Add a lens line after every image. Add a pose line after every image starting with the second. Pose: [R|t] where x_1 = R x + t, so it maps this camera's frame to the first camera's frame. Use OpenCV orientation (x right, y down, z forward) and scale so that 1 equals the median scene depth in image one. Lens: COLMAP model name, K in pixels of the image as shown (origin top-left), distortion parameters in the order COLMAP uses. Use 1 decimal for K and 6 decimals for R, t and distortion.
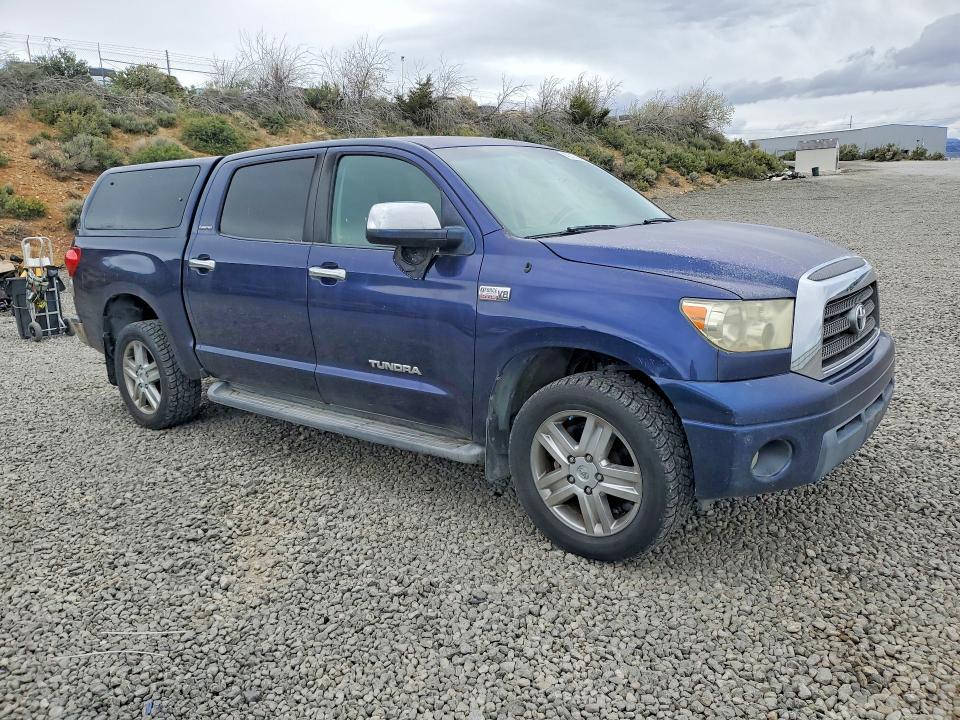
lens RADIAL K [[861.1, 0, 480.0], [0, 861.1, 360.0], [0, 0, 1]] dist [0.003817, 0.000112]
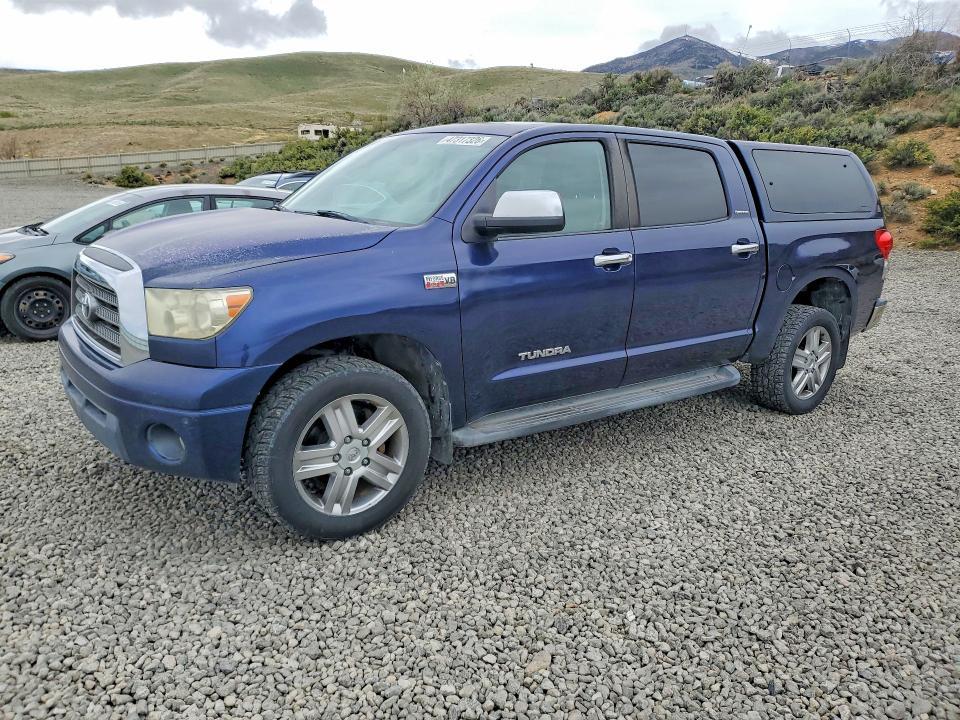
lens RADIAL K [[778.7, 0, 480.0], [0, 778.7, 360.0], [0, 0, 1]] dist [0.054073, -0.000977]
pose [[0.216834, -0.191836, 0.957174, -0.978007], [0.167317, 0.973296, 0.157164, -0.138229], [-0.961763, 0.126072, 0.243141, 0.834427]]
